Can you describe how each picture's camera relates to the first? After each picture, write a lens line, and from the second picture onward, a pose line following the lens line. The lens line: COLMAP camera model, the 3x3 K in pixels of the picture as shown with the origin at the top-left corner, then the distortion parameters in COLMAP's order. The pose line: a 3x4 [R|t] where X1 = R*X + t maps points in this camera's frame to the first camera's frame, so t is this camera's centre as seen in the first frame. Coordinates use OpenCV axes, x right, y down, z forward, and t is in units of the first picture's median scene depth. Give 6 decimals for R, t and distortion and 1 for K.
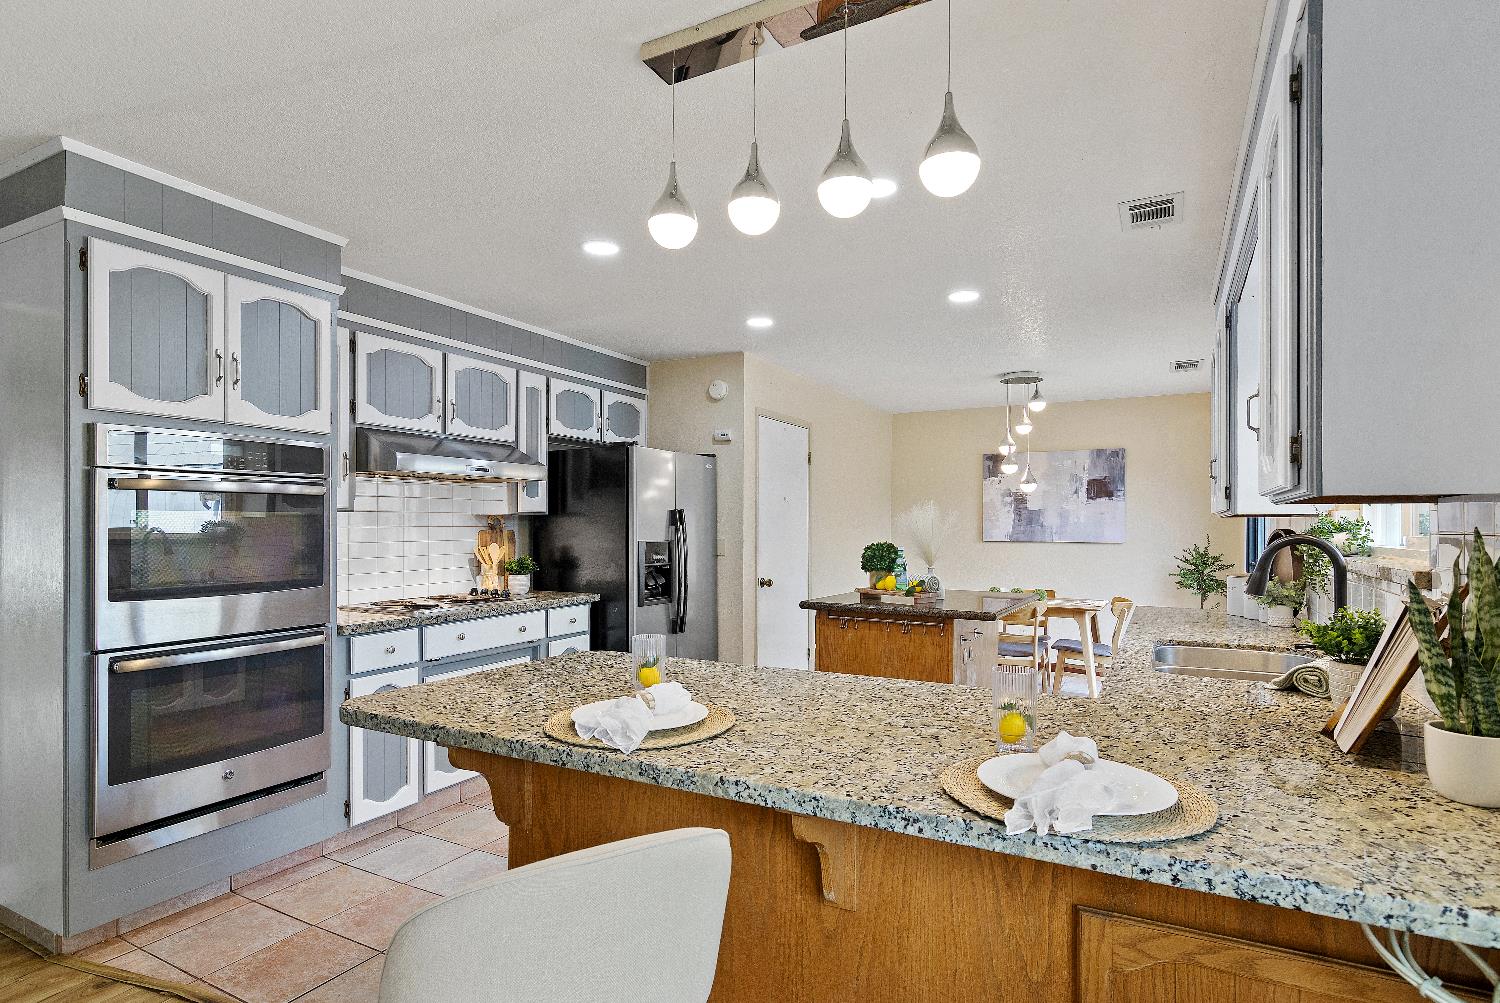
lens RADIAL K [[770.4, 0, 745.2], [0, 770.4, 524.9], [0, 0, 1]] dist [-0.001667, 0.002070]
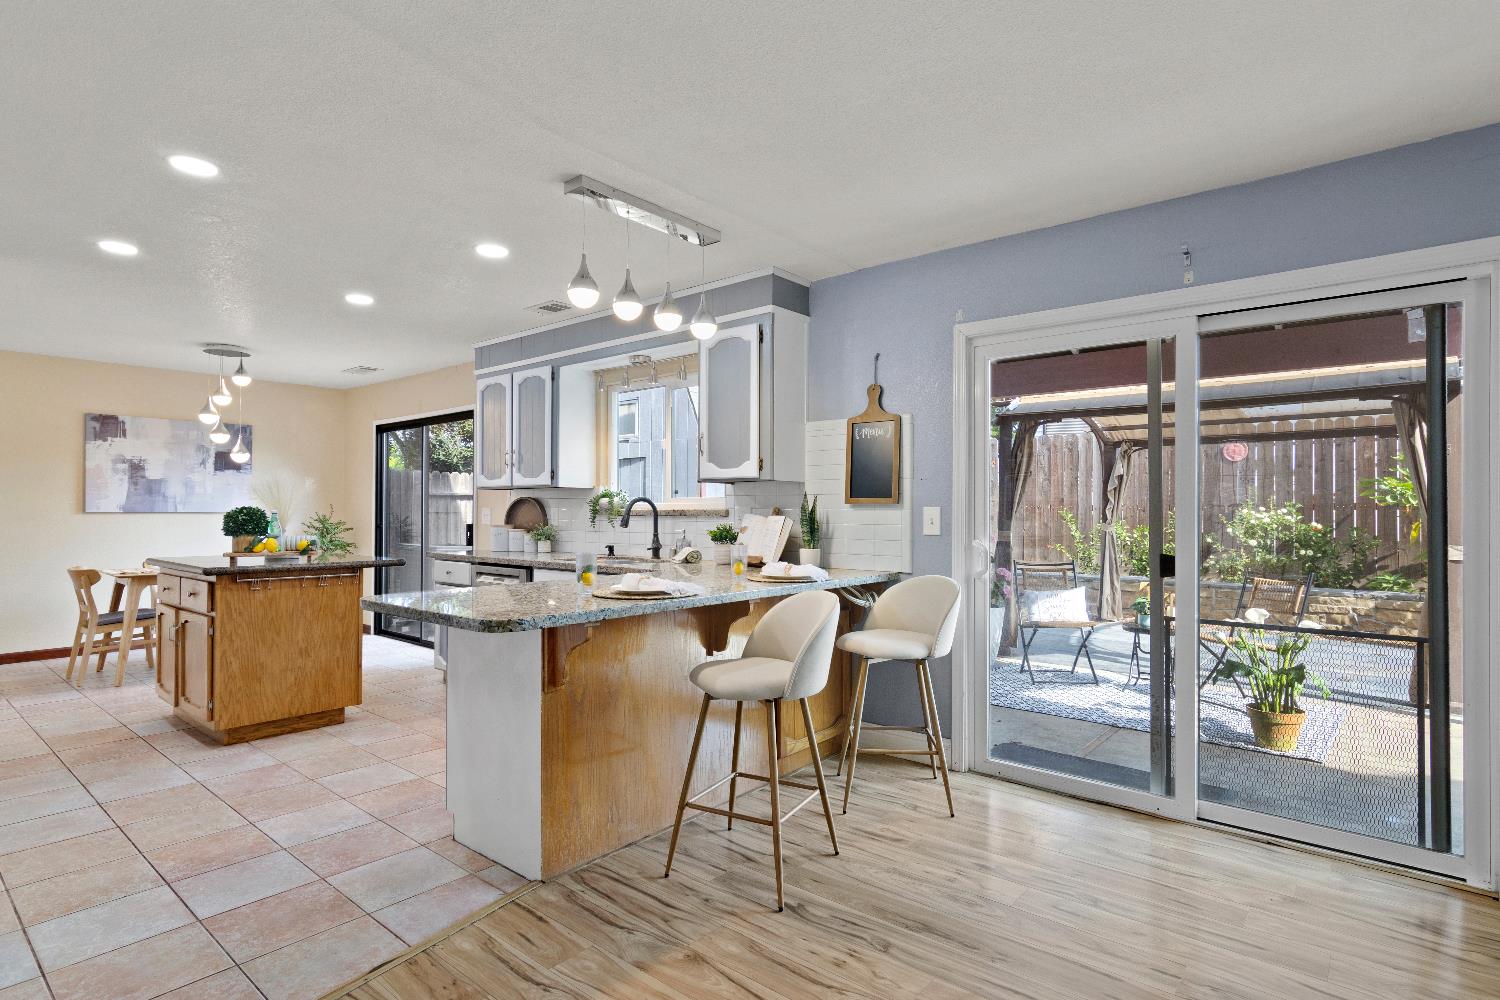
lens RADIAL K [[770.4, 0, 750.1], [0, 770.4, 502.1], [0, 0, 1]] dist [-0.001667, 0.002070]
pose [[0.202270, 0.007342, 0.979302, -0.672144], [-0.003421, 0.999971, -0.006791, 0.021360], [-0.979324, -0.001977, 0.202290, 0.145197]]
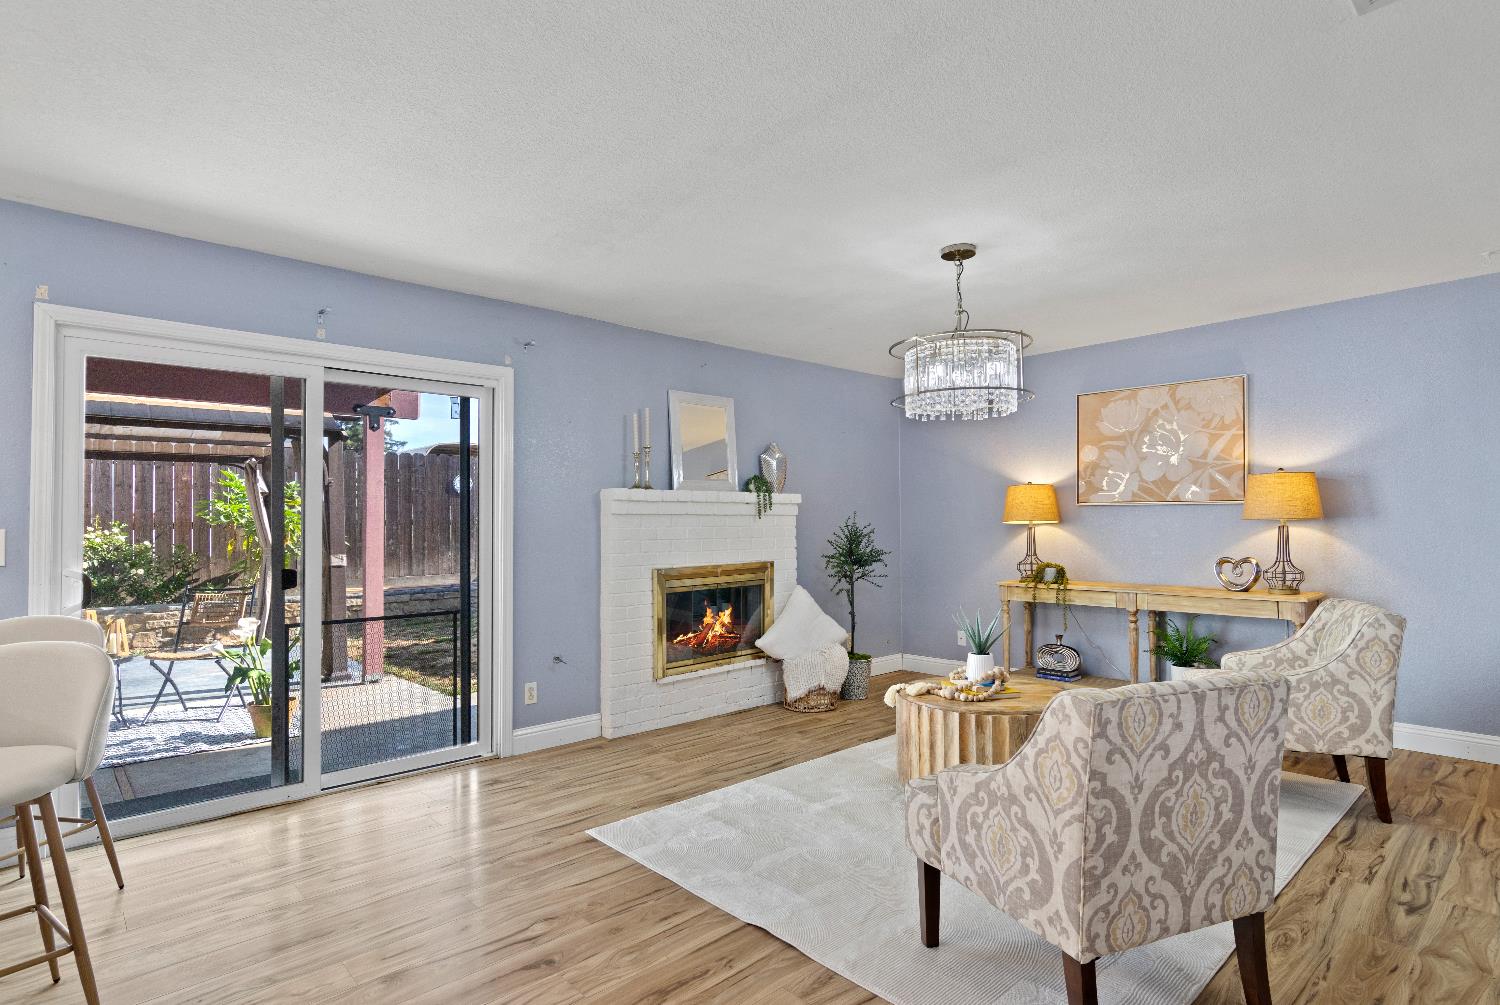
lens RADIAL K [[770.4, 0, 747.2], [0, 770.4, 507.0], [0, 0, 1]] dist [-0.001667, 0.002070]
pose [[-0.945264, 0.012536, 0.326067, -0.610867], [0.005152, 0.999711, -0.023500, 0.020094], [-0.326267, -0.020534, -0.945055, 0.526910]]
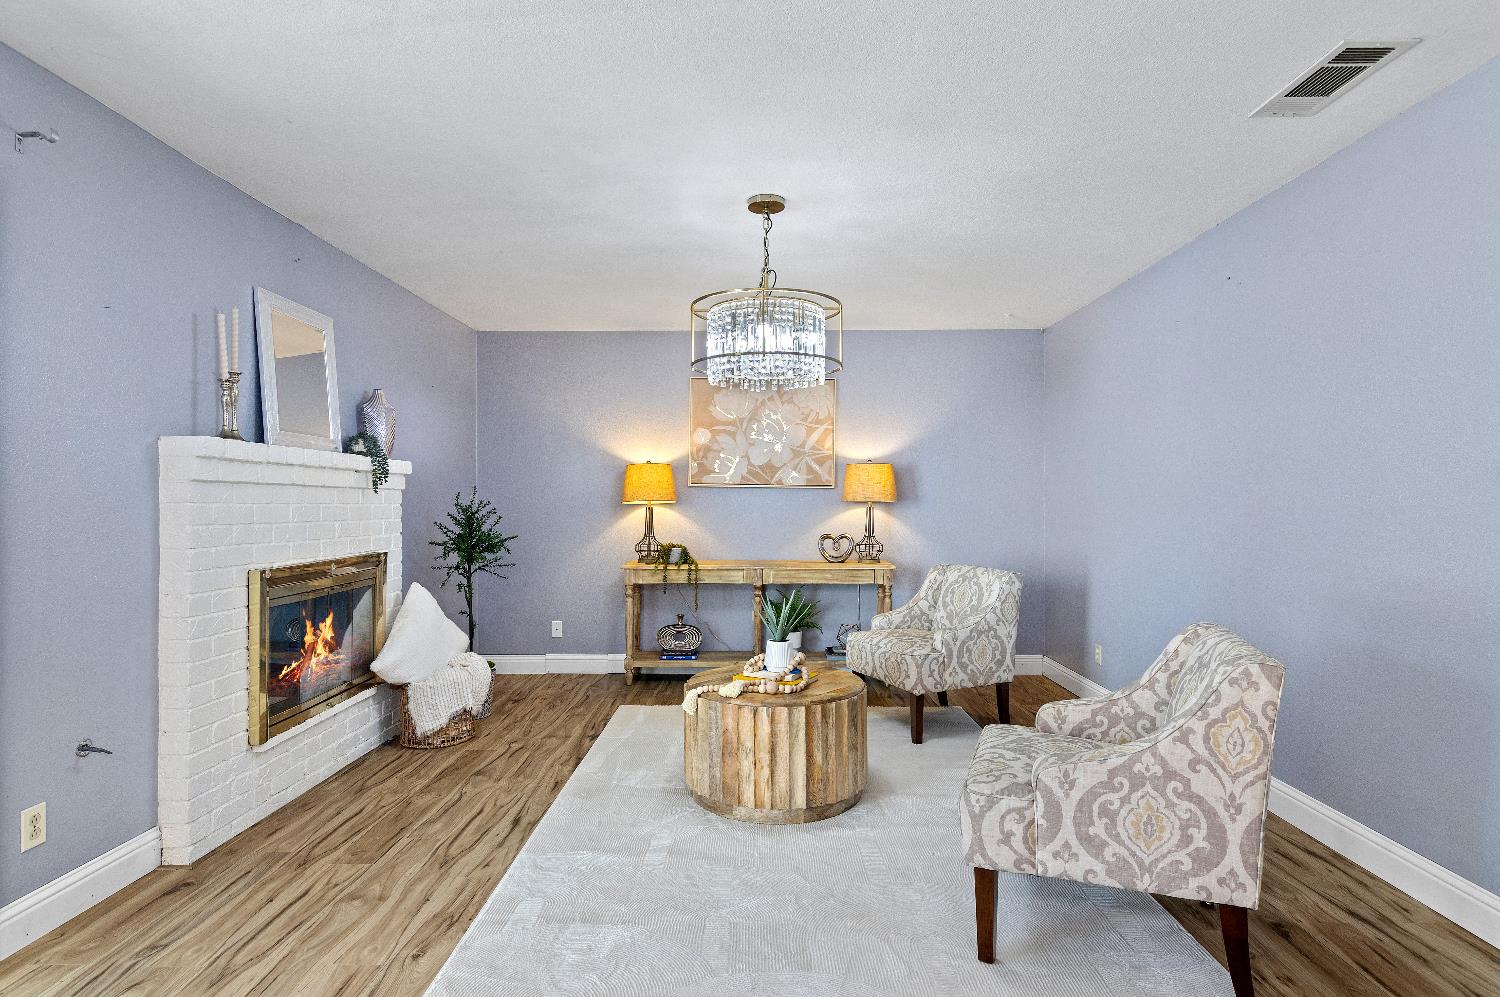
lens RADIAL K [[770.4, 0, 749.7], [0, 770.4, 510.5], [0, 0, 1]] dist [-0.001667, 0.002070]
pose [[-0.884222, -0.000166, -0.467066, -0.207239], [-0.003173, 0.999979, 0.005651, 0.023424], [0.467056, 0.006478, -0.884204, 0.343126]]
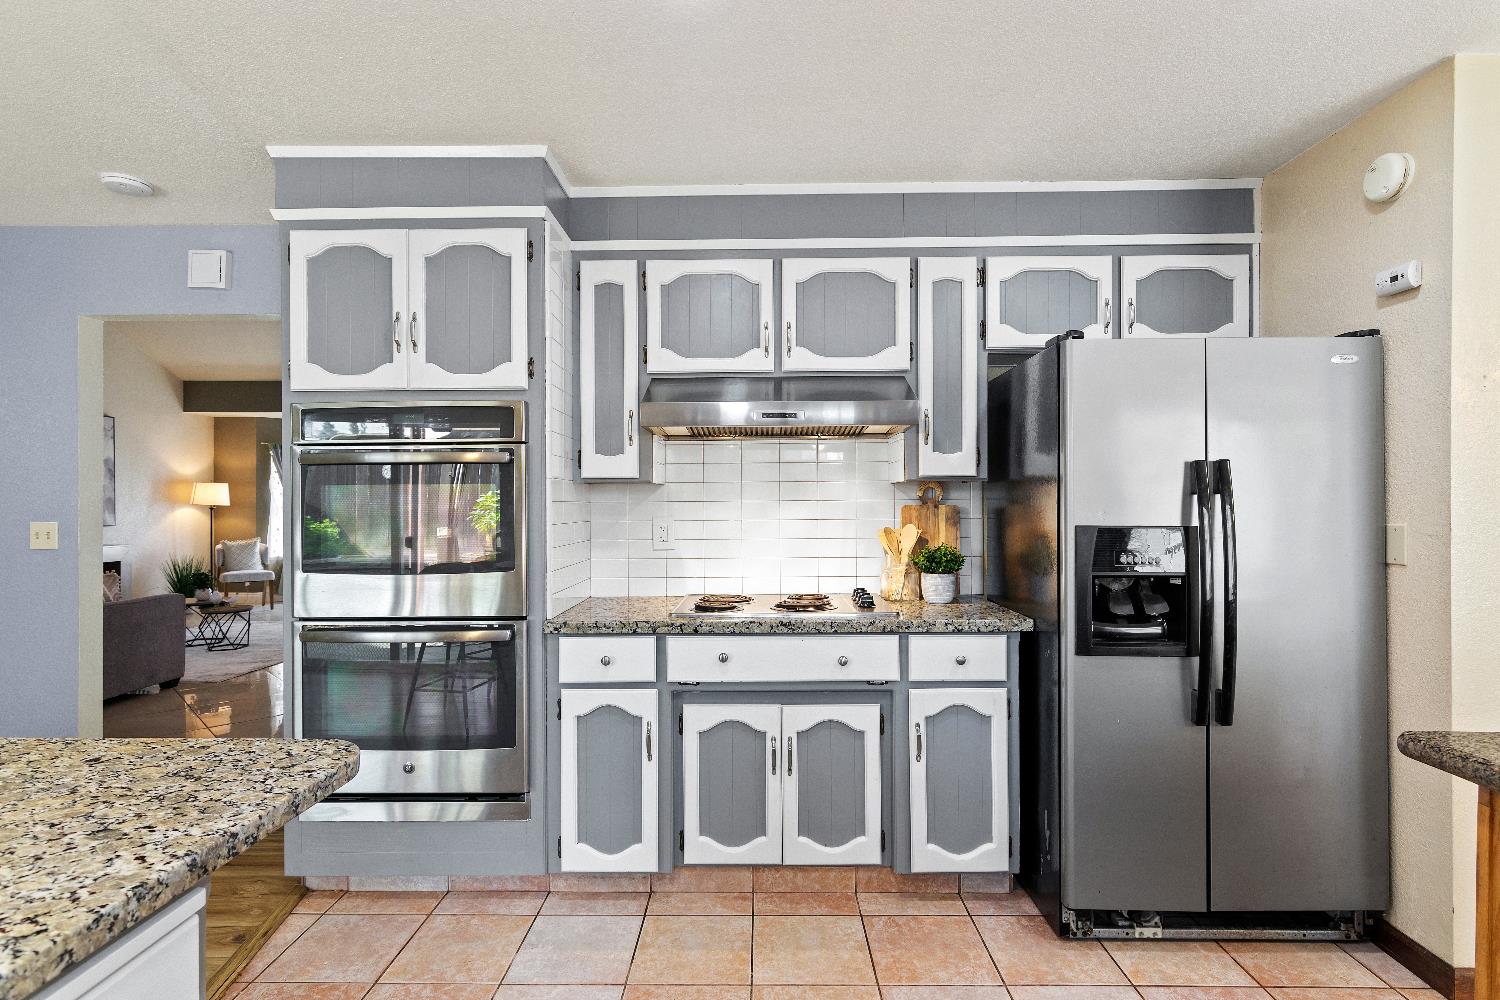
lens RADIAL K [[770.4, 0, 721.5], [0, 770.4, 507.3], [0, 0, 1]] dist [-0.001667, 0.002070]
pose [[0.464726, -0.003699, -0.885447, 0.205587], [0.005473, 0.999984, -0.001305, 0.008609], [0.885437, -0.004240, 0.464739, 0.562032]]
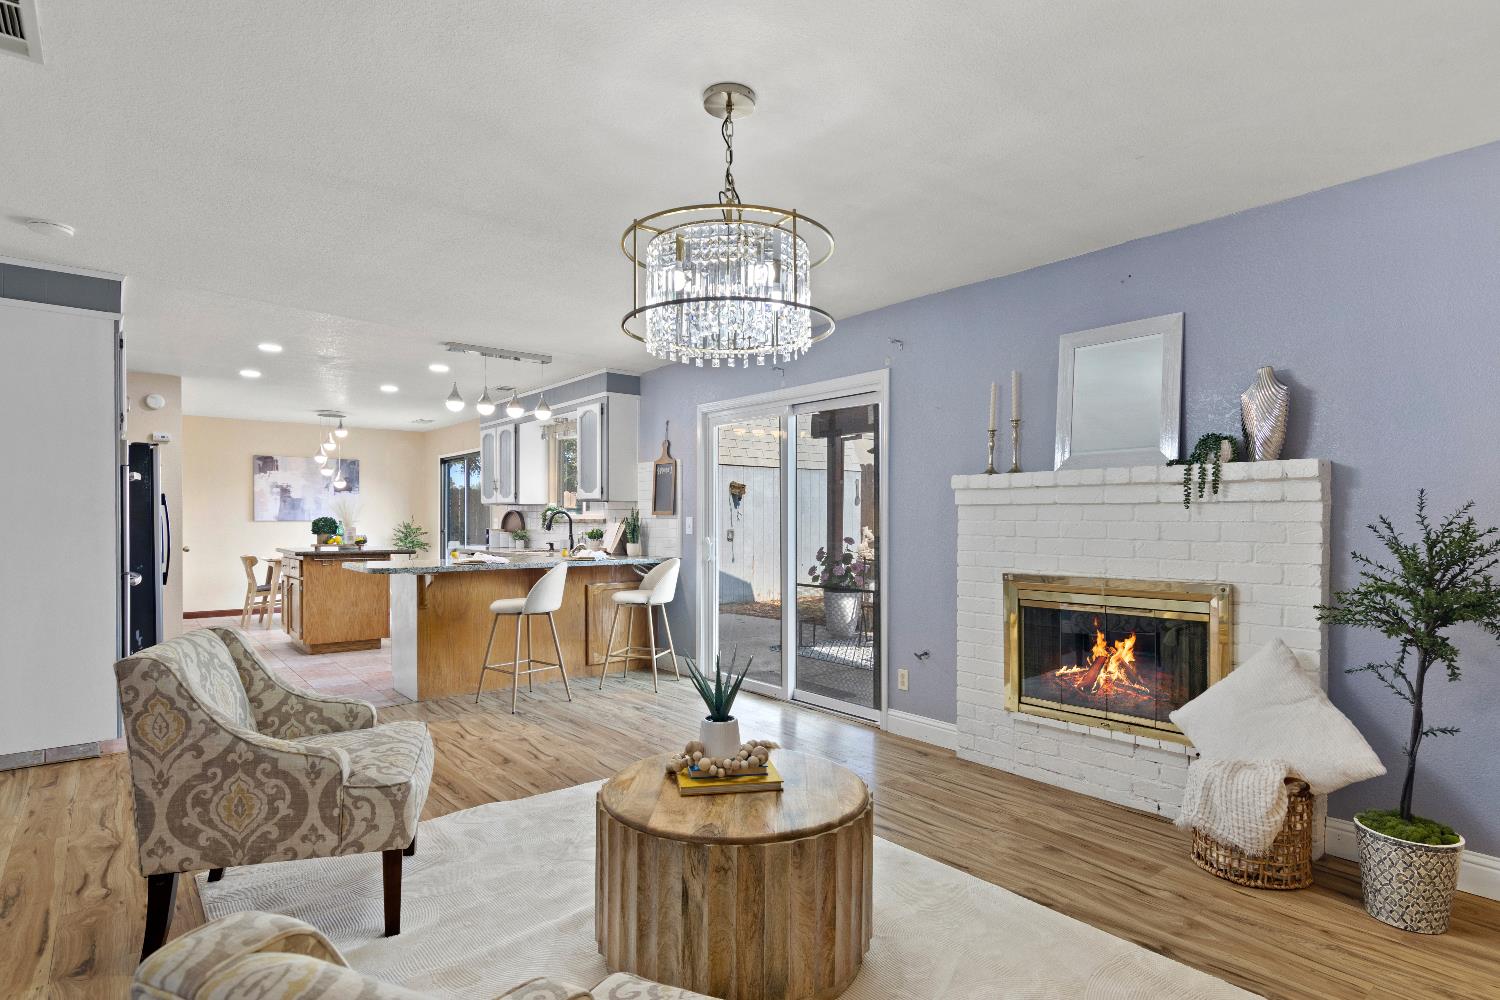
lens RADIAL K [[770.4, 0, 754.3], [0, 770.4, 526.9], [0, 0, 1]] dist [-0.001667, 0.002070]
pose [[0.369070, -0.010852, 0.929338, -1.038107], [-0.003645, 0.999907, 0.013123, 0.019198], [-0.929394, -0.008231, 0.368996, -0.499923]]
